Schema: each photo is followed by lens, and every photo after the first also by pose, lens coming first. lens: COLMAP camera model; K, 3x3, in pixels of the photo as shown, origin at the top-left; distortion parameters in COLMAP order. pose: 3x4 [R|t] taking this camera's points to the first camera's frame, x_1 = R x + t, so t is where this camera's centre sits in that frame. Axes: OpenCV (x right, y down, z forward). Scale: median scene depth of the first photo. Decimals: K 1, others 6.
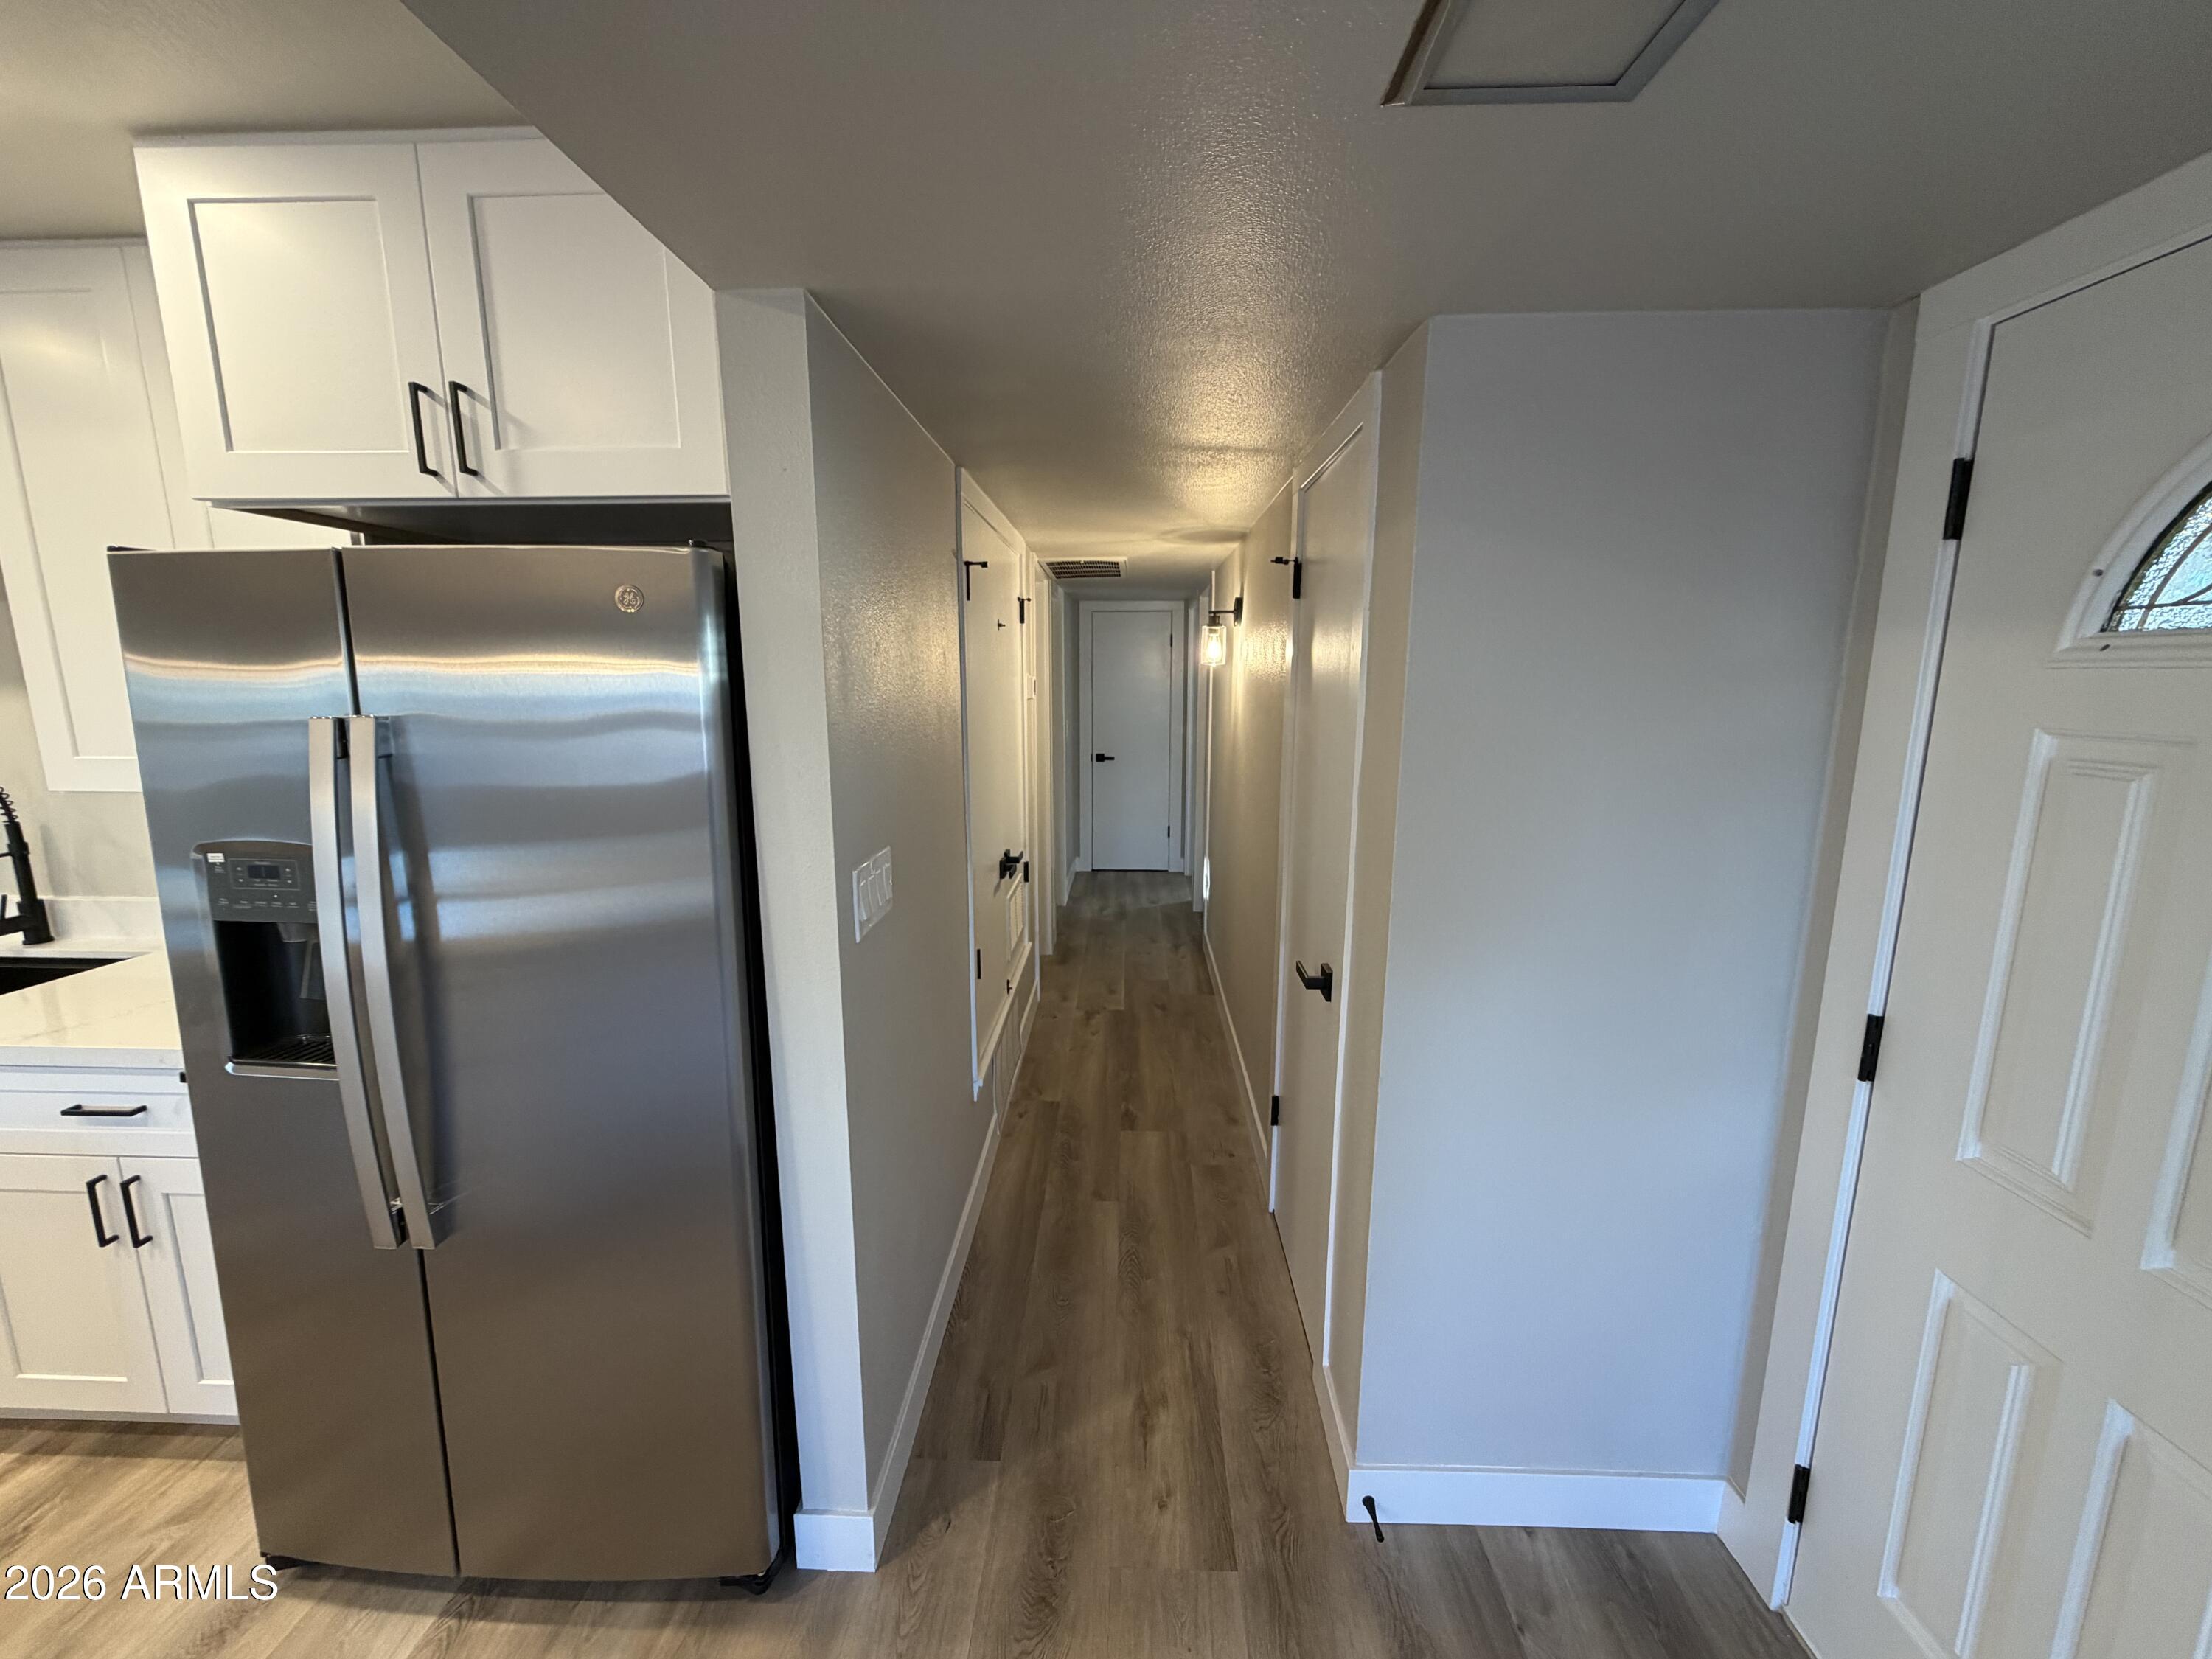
lens RADIAL K [[881.3, 0, 1103.7], [0, 881.3, 823.9], [0, 0, 1]] dist [0.002331, -0.000096]
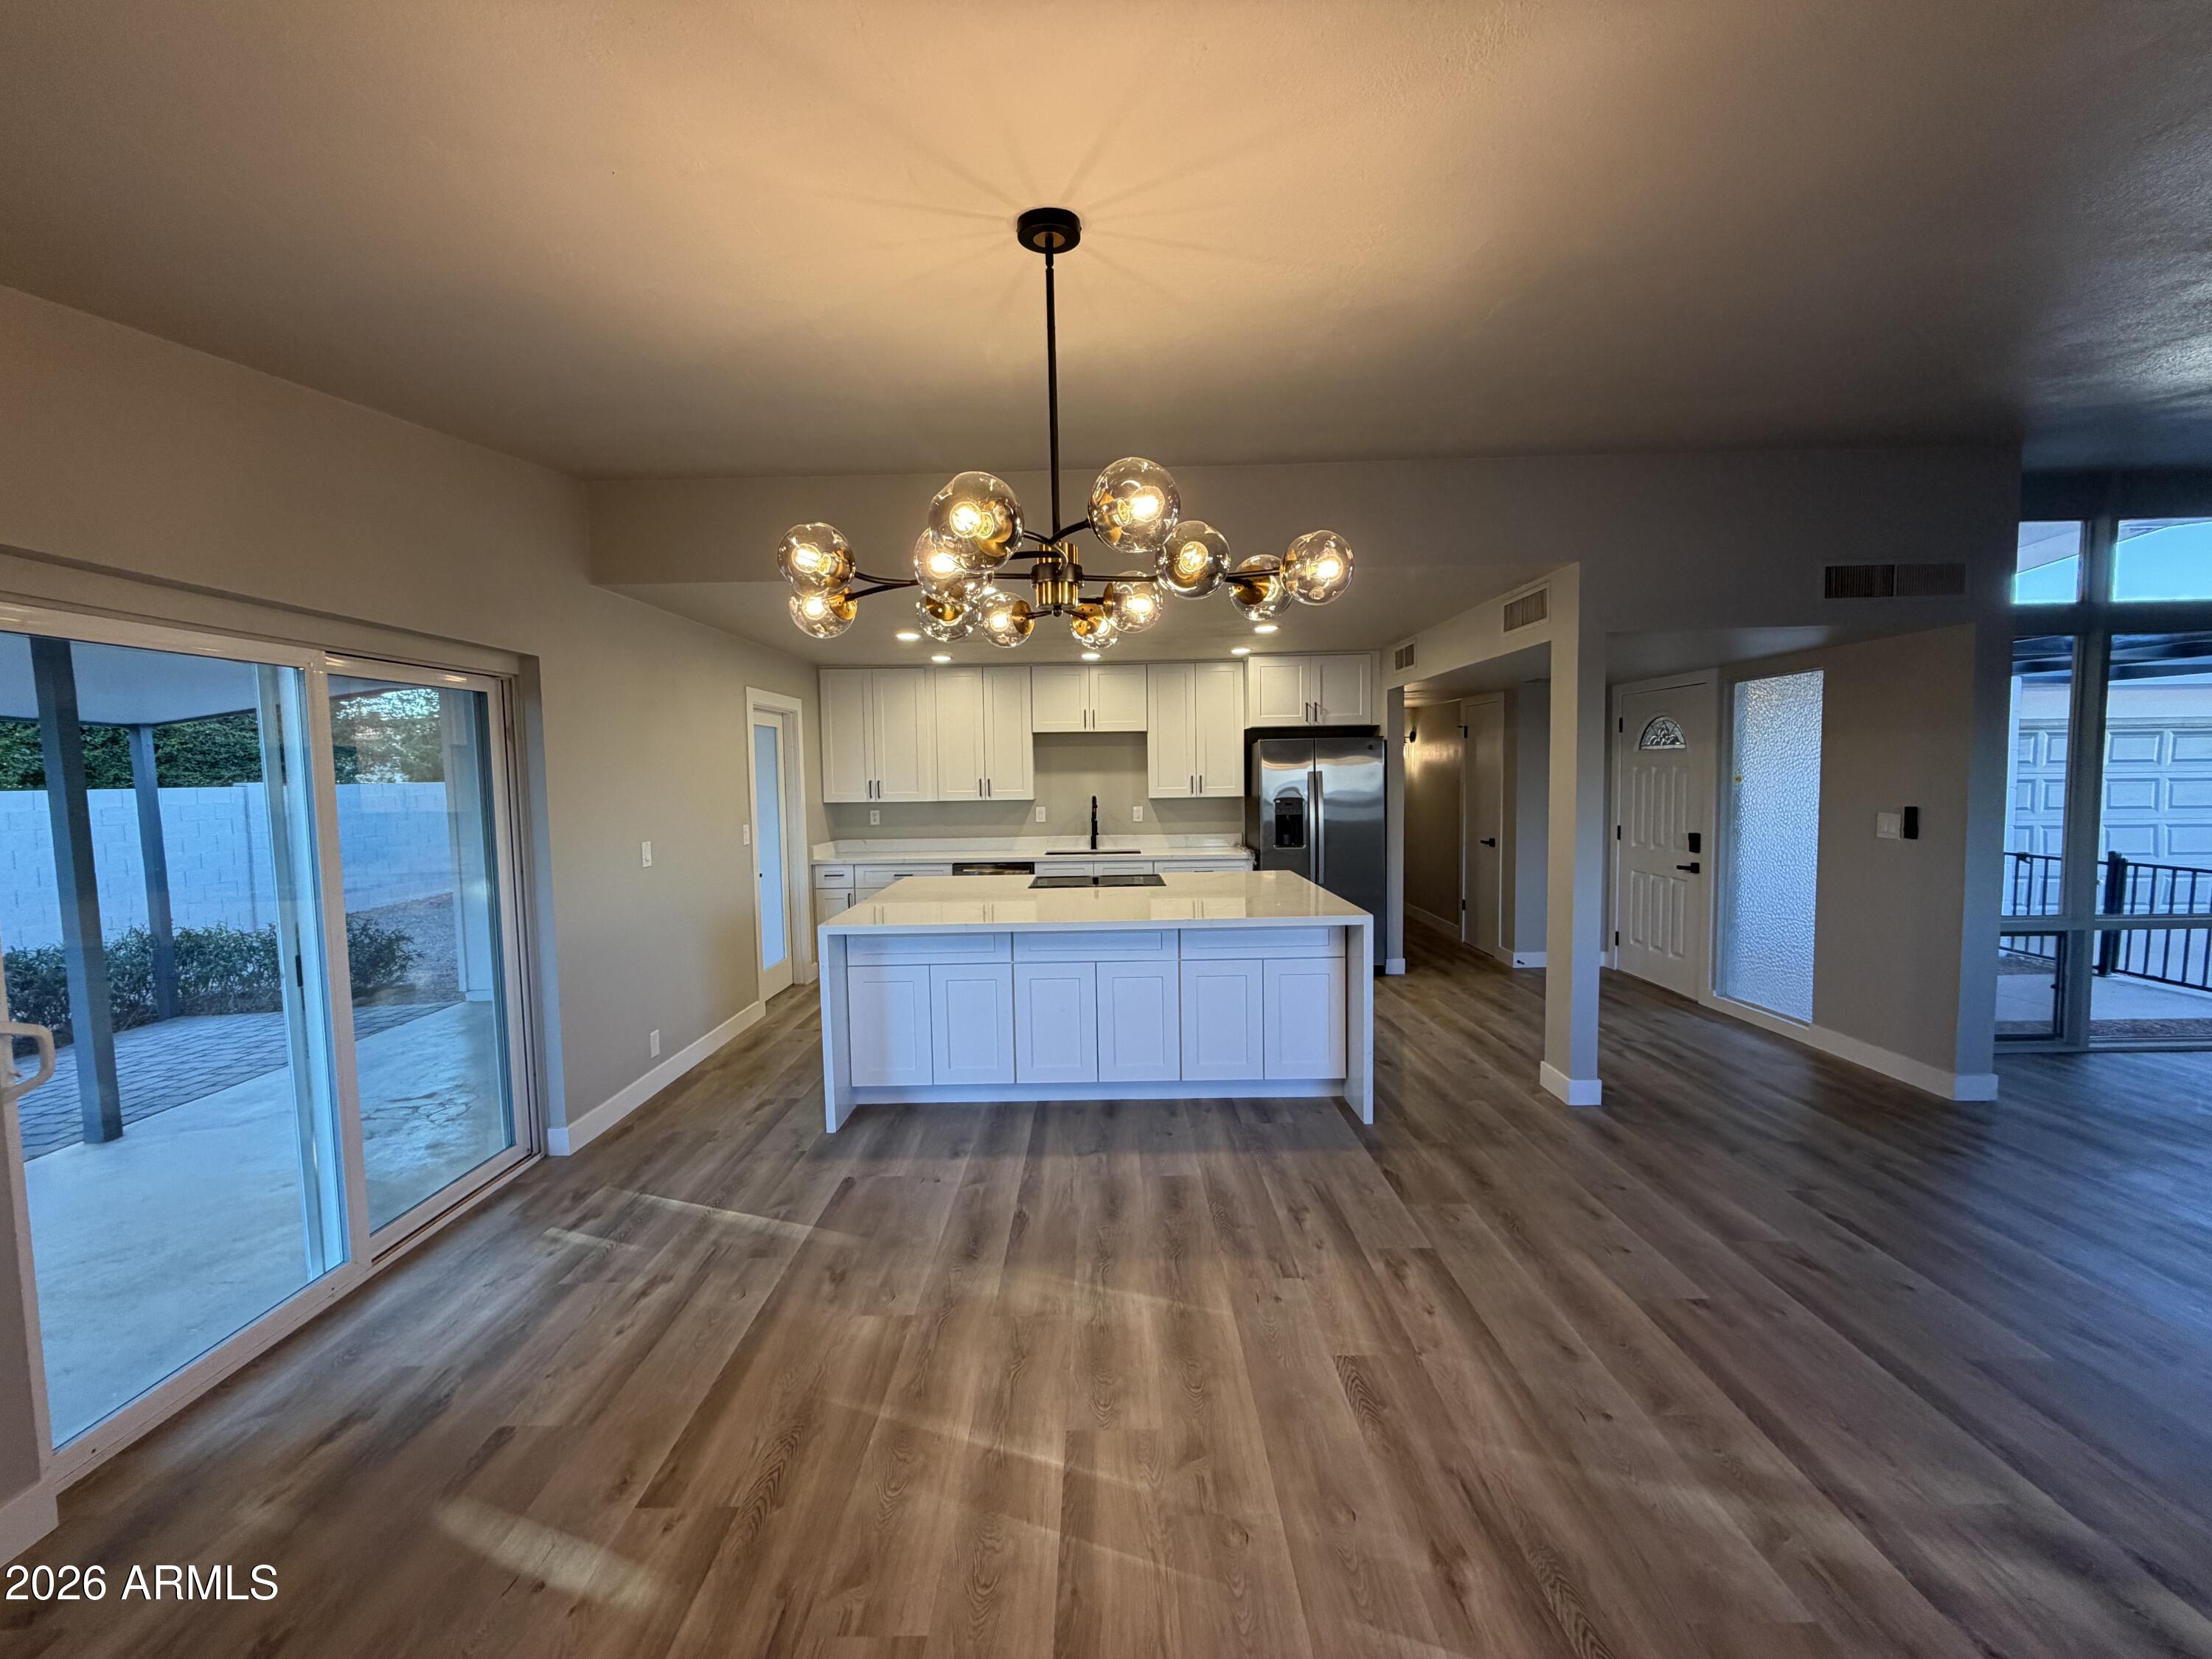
lens RADIAL K [[881.3, 0, 1104.6], [0, 881.3, 824.2], [0, 0, 1]] dist [0.002331, -0.000096]
pose [[0.999465, -0.021168, 0.024952, -2.032877], [0.023831, 0.993450, -0.111753, 0.663341], [-0.022423, 0.112287, 0.993423, -3.673896]]
